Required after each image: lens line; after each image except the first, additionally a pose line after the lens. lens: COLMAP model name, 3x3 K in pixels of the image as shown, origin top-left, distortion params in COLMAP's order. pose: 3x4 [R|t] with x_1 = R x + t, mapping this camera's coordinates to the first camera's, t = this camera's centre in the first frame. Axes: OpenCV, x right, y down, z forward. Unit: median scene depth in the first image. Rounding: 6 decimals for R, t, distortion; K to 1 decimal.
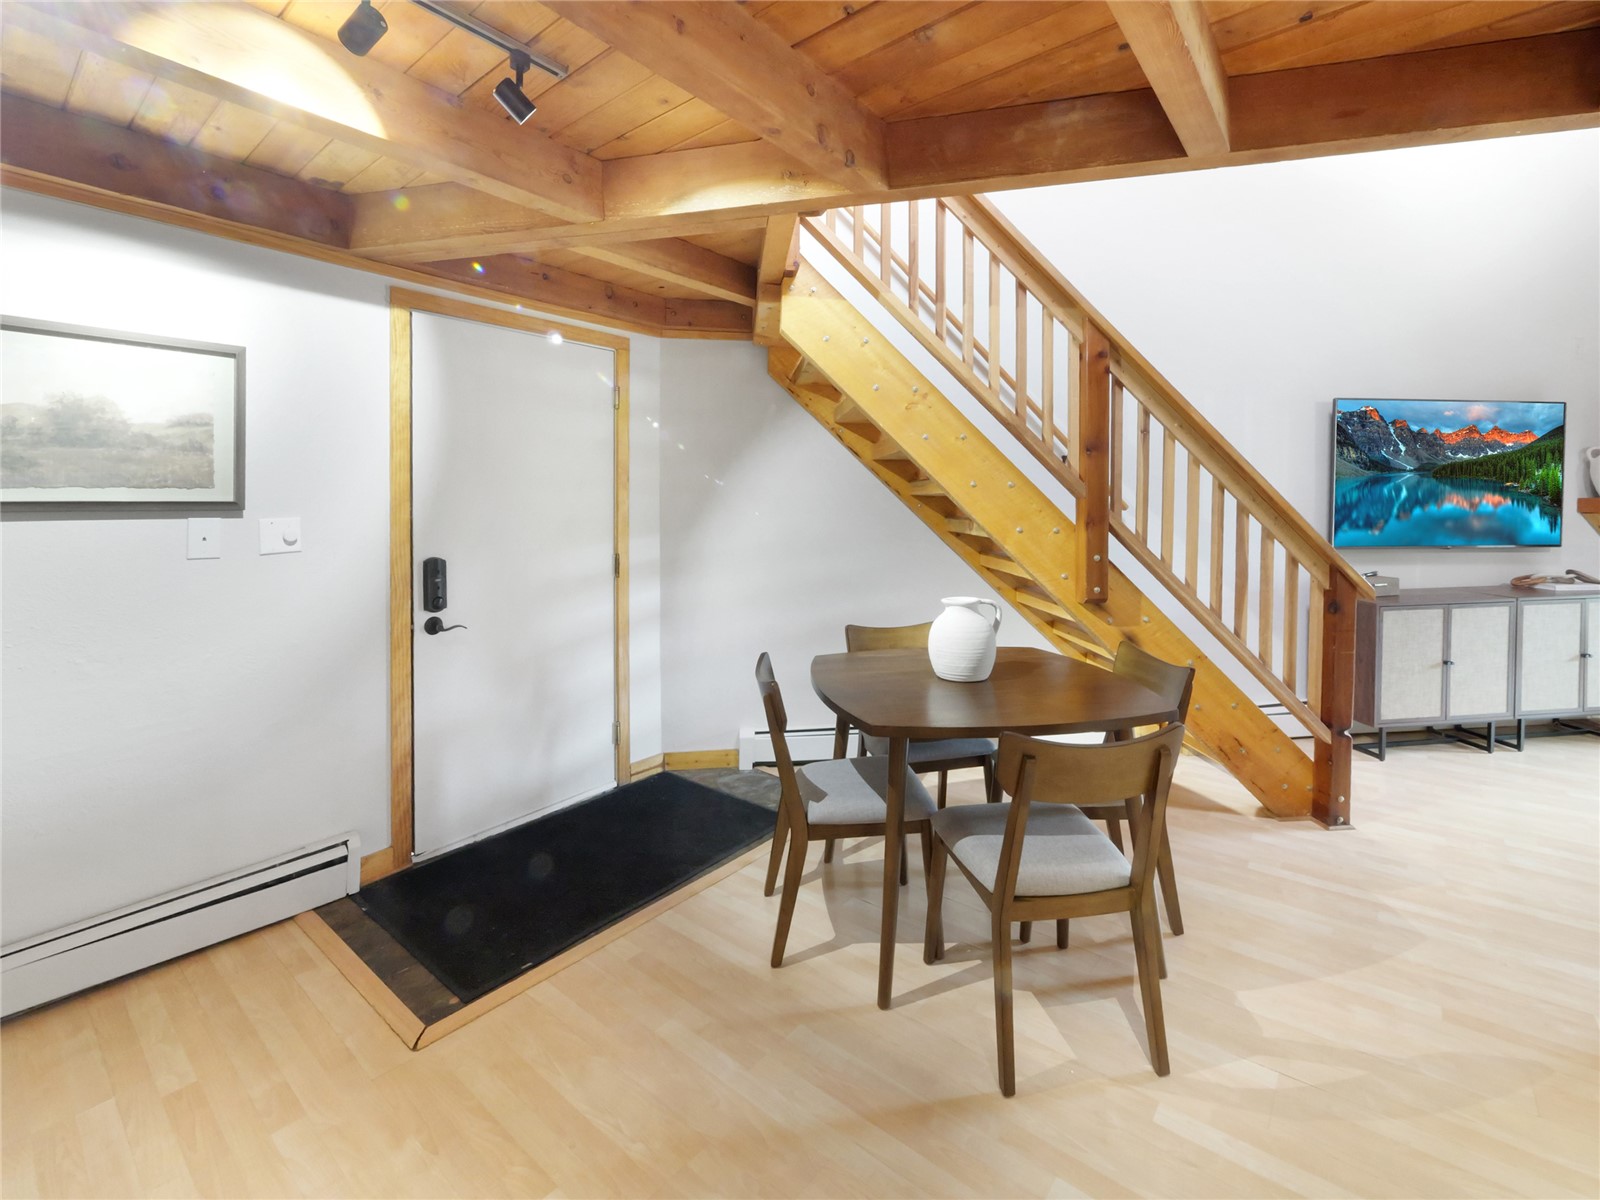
lens RADIAL K [[707.1, 0, 797.6], [0, 707.1, 506.7], [0, 0, 1]] dist [-0.000179, -0.000012]
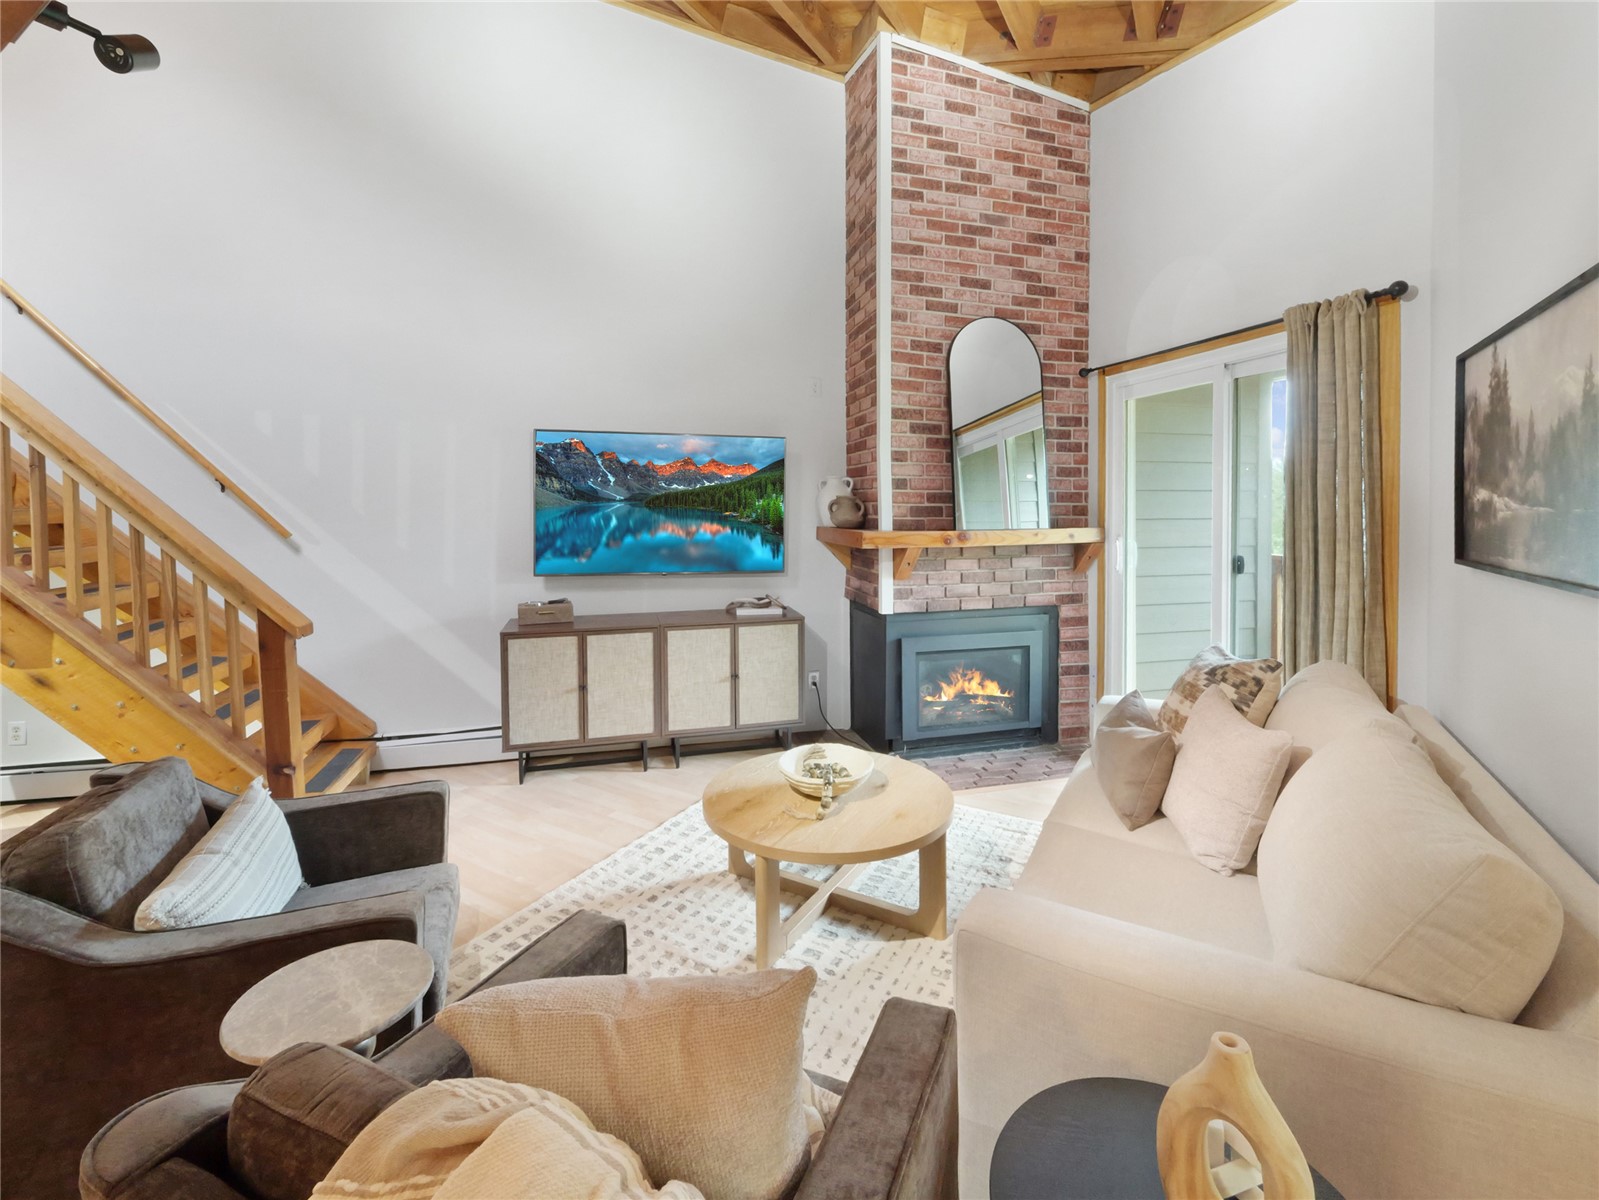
lens RADIAL K [[706.7, 0, 797.1], [0, 706.7, 506.7], [0, 0, 1]] dist [-0.000179, -0.000012]
pose [[0.992092, 0.007287, 0.125301, 0.990106], [-0.007285, 0.999973, -0.000478, -0.043064], [-0.125301, -0.000438, 0.992119, -0.065993]]
